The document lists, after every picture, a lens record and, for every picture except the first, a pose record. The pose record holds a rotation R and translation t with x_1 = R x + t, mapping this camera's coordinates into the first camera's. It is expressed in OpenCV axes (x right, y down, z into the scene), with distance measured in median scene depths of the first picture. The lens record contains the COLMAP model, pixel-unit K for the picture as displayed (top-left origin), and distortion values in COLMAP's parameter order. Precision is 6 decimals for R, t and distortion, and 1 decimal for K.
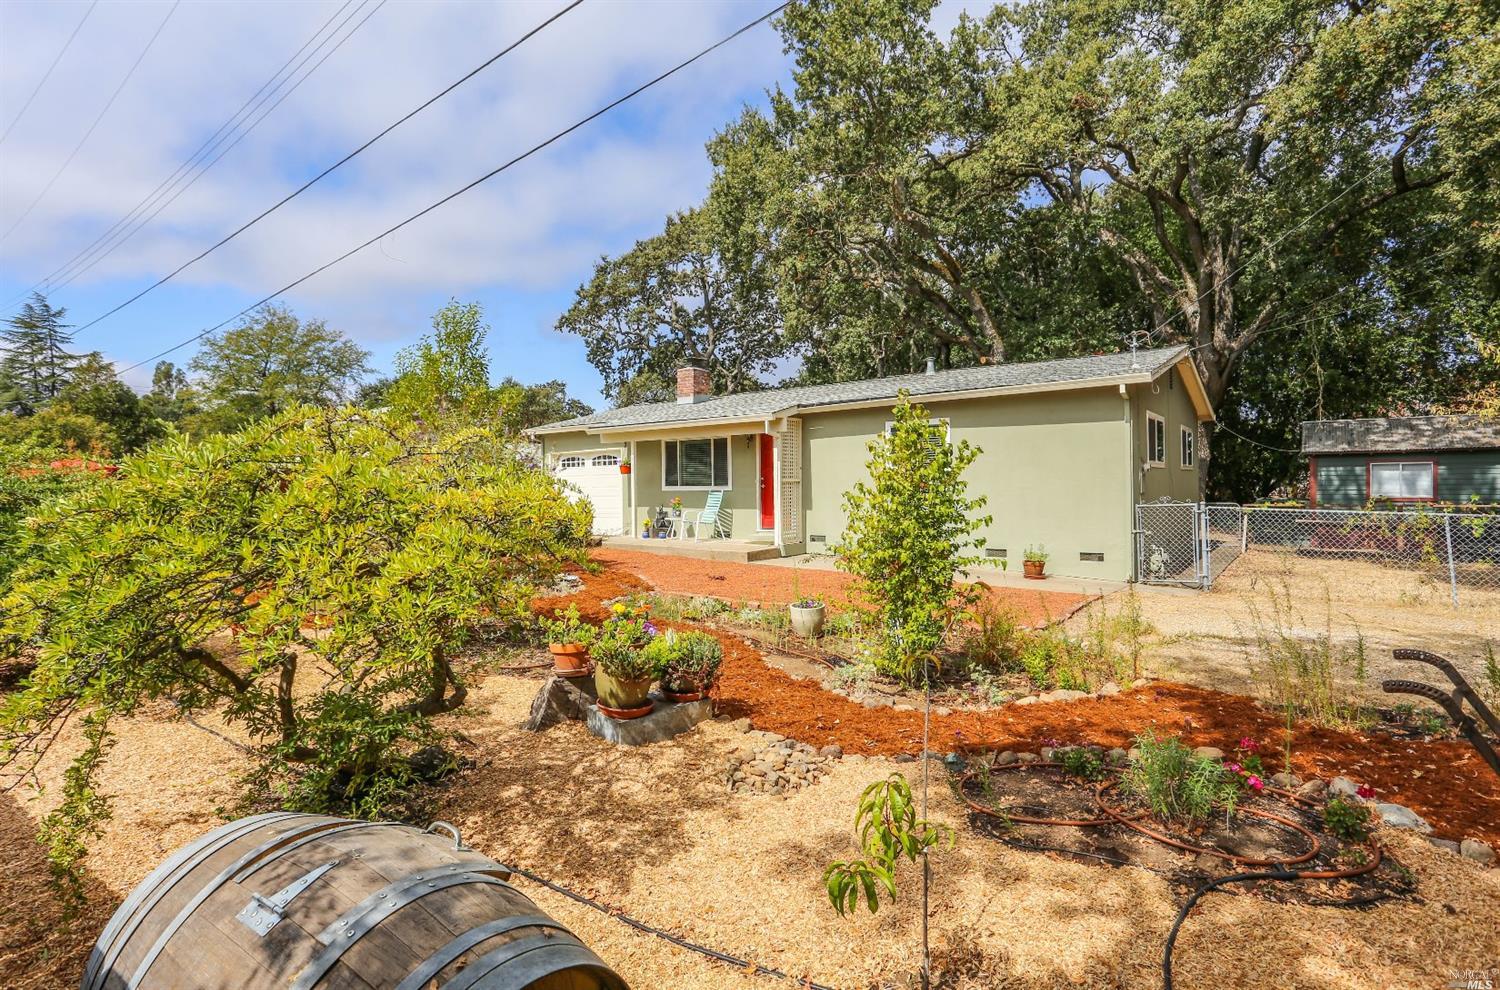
lens RADIAL K [[748.5, 0, 743.8], [0, 748.5, 481.1], [0, 0, 1]] dist [-0.067397, 0.028395]
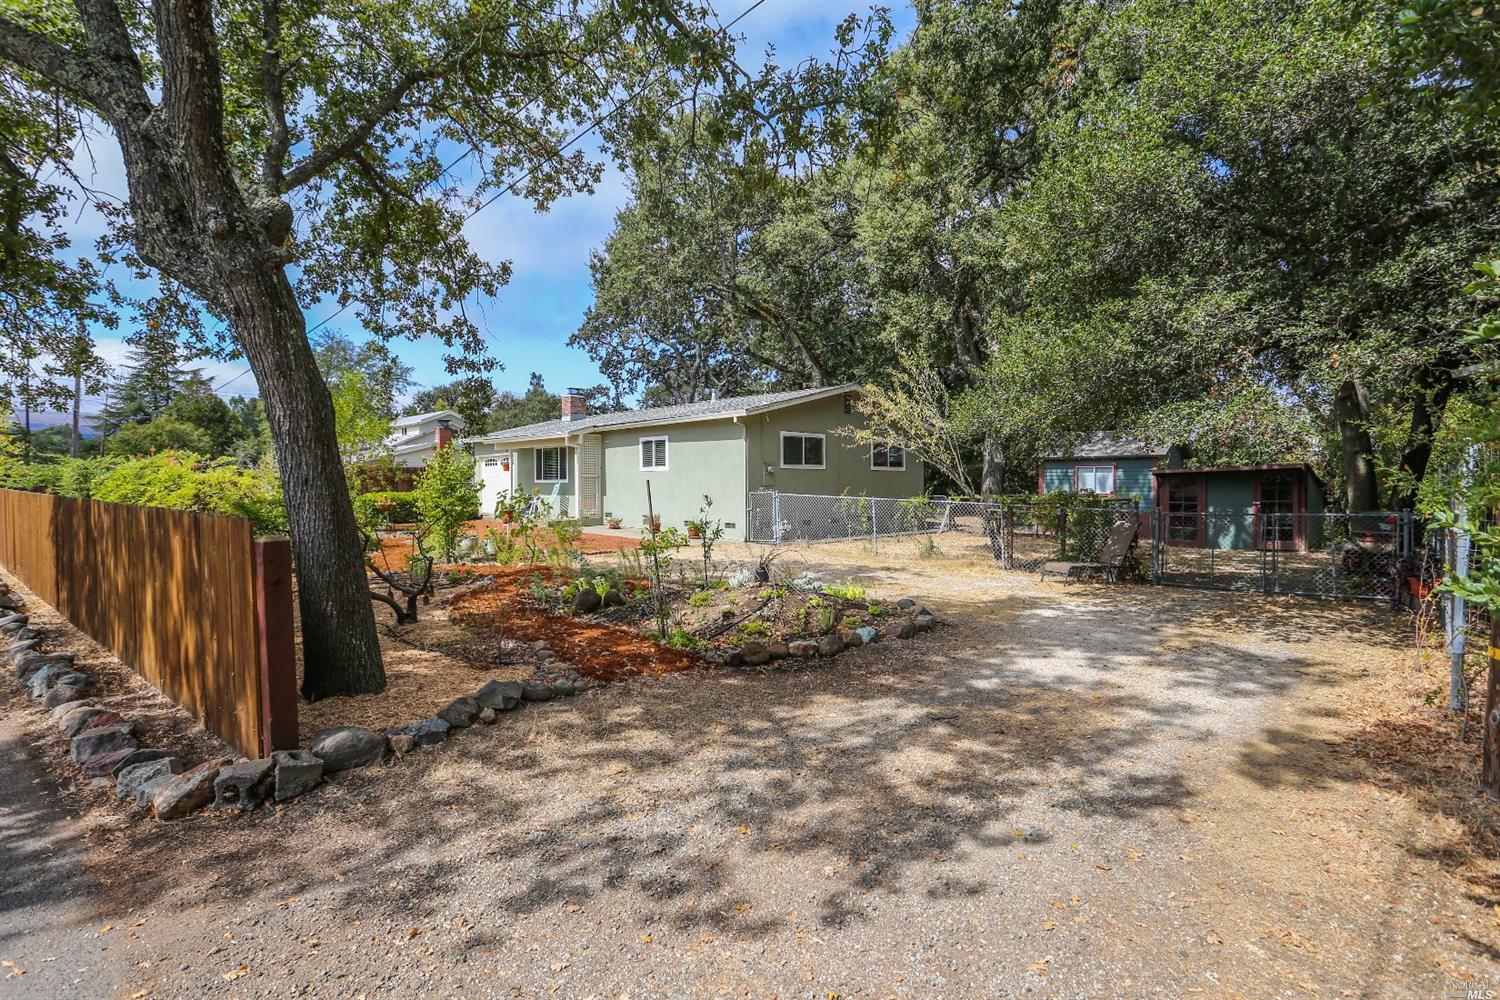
lens RADIAL K [[756.7, 0, 753.5], [0, 756.7, 490.3], [0, 0, 1]] dist [-0.075030, 0.035519]
pose [[0.995052, 0.009493, -0.098903, 0.411884], [-0.008165, 0.999871, 0.013828, 0.003163], [0.099022, -0.012952, 0.995001, -0.365984]]
